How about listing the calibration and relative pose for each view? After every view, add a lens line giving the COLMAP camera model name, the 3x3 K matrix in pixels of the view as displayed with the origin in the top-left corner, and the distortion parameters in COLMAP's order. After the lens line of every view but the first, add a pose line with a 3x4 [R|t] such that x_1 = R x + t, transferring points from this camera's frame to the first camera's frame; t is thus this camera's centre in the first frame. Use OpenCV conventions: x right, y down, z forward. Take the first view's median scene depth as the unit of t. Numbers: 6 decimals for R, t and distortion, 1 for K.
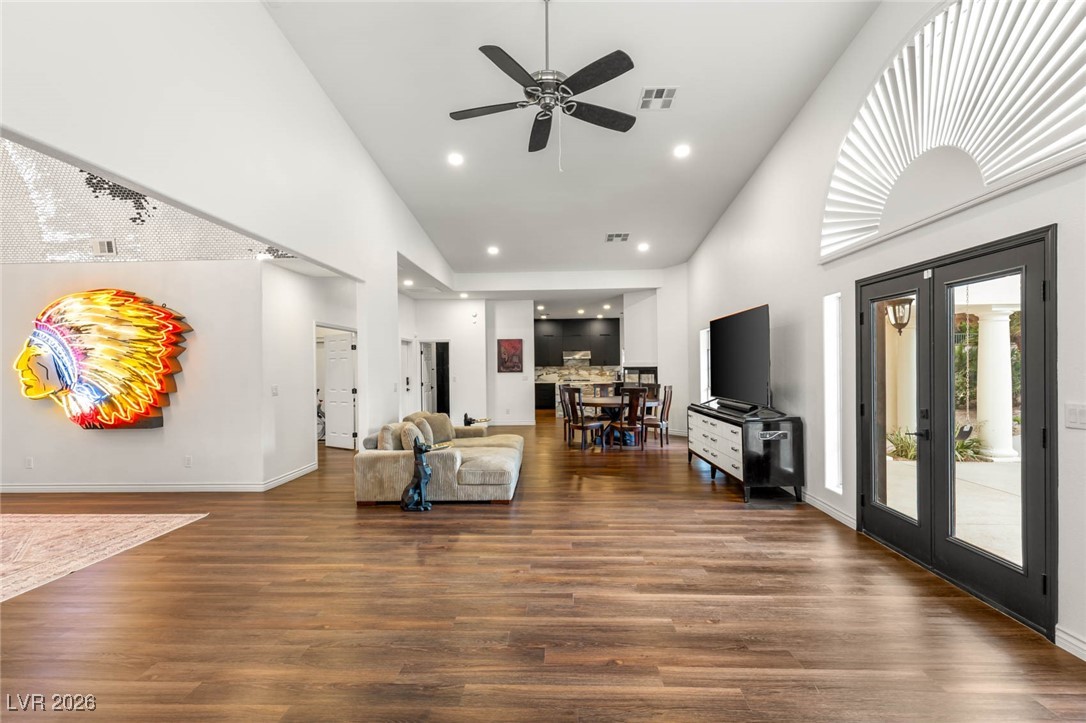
lens RADIAL K [[486.2, 0, 540.7], [0, 486.2, 370.4], [0, 0, 1]] dist [0.015018, 0.000030]
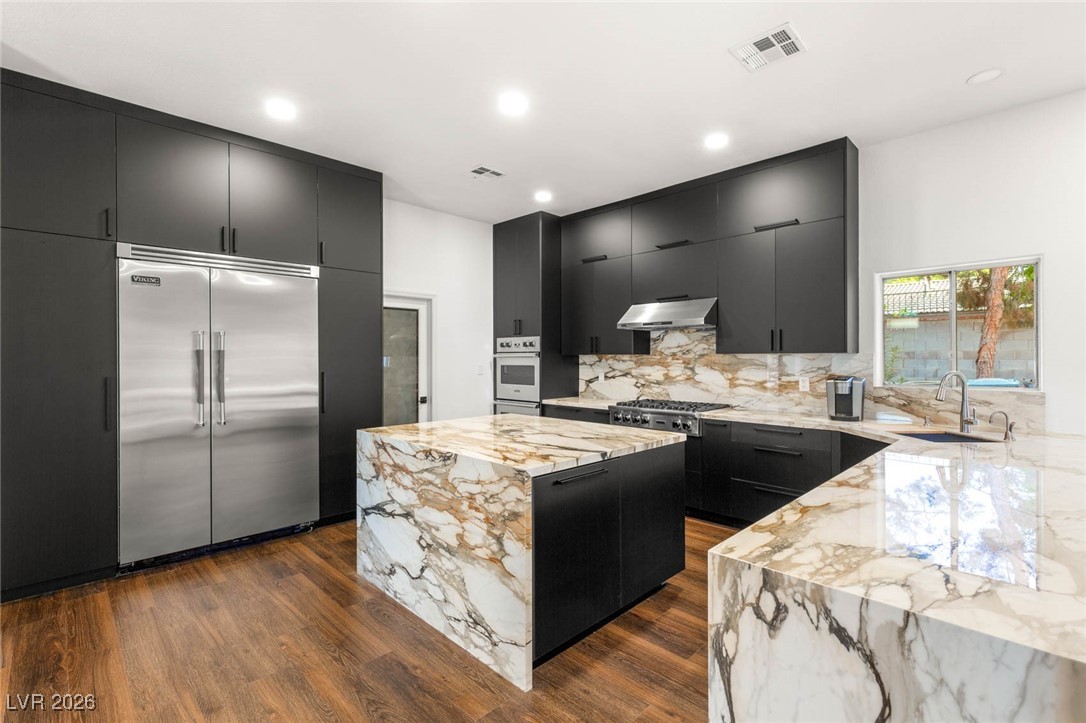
lens RADIAL K [[484.7, 0, 543.0], [0, 484.7, 361.5], [0, 0, 1]] dist [0.002827, -0.000309]
pose [[0.735422, 0.013292, -0.677479, 0.602472], [-0.010752, 0.999911, 0.007946, -0.016219], [0.677524, 0.001440, 0.735499, 2.120452]]
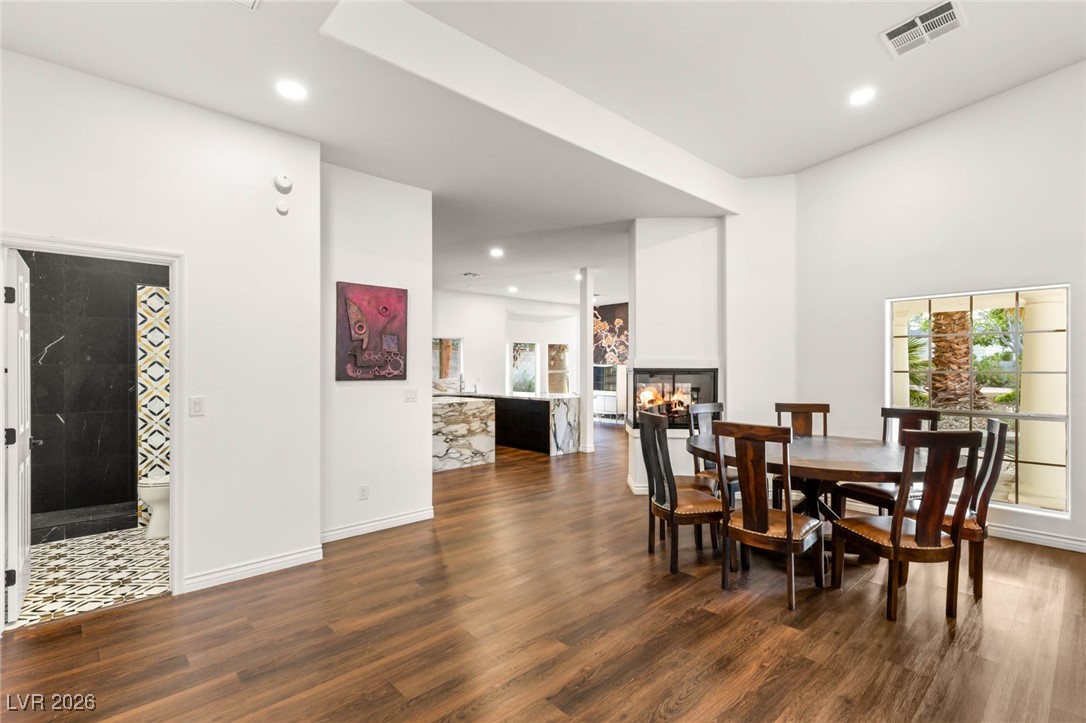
lens RADIAL K [[504.3, 0, 538.1], [0, 504.3, 366.5], [0, 0, 1]] dist [0.059751, -0.000025]
pose [[0.717691, 0.012835, 0.696244, -0.479632], [-0.002224, 0.999867, -0.016141, -0.000908], [-0.696358, 0.010036, 0.717624, 1.347918]]
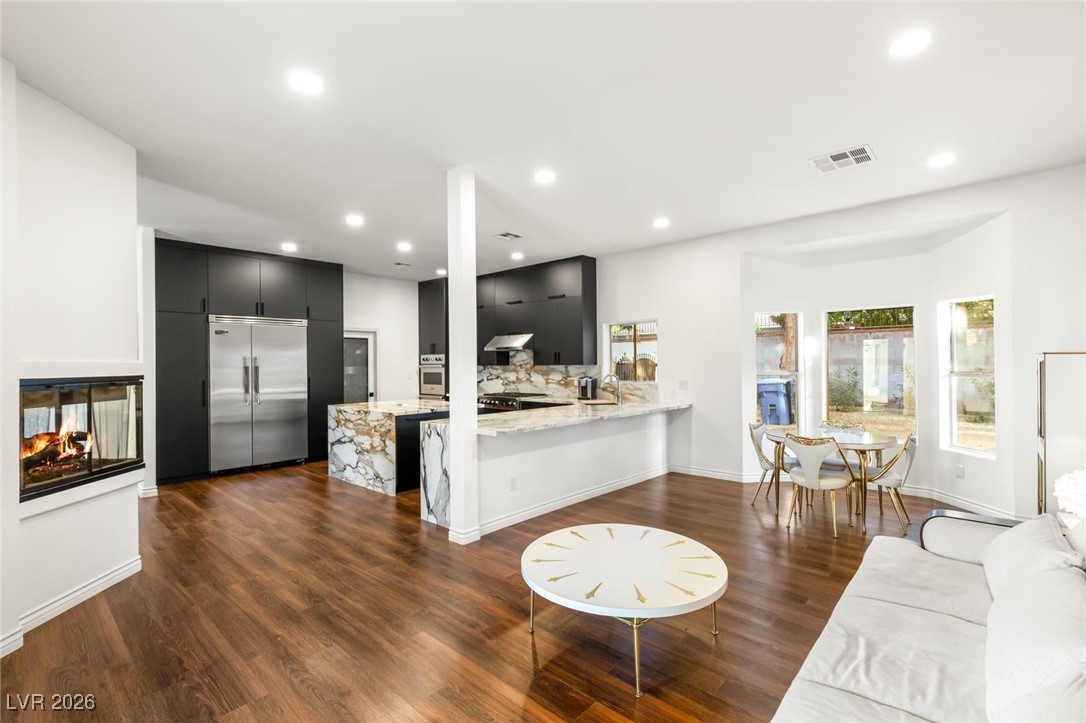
lens RADIAL K [[484.7, 0, 543.0], [0, 484.7, 361.5], [0, 0, 1]] dist [0.002827, -0.000309]
pose [[0.764675, -0.000250, -0.644417, 1.179246], [-0.003073, 0.999987, -0.004035, -0.030265], [0.644409, 0.005066, 0.764664, 1.843773]]
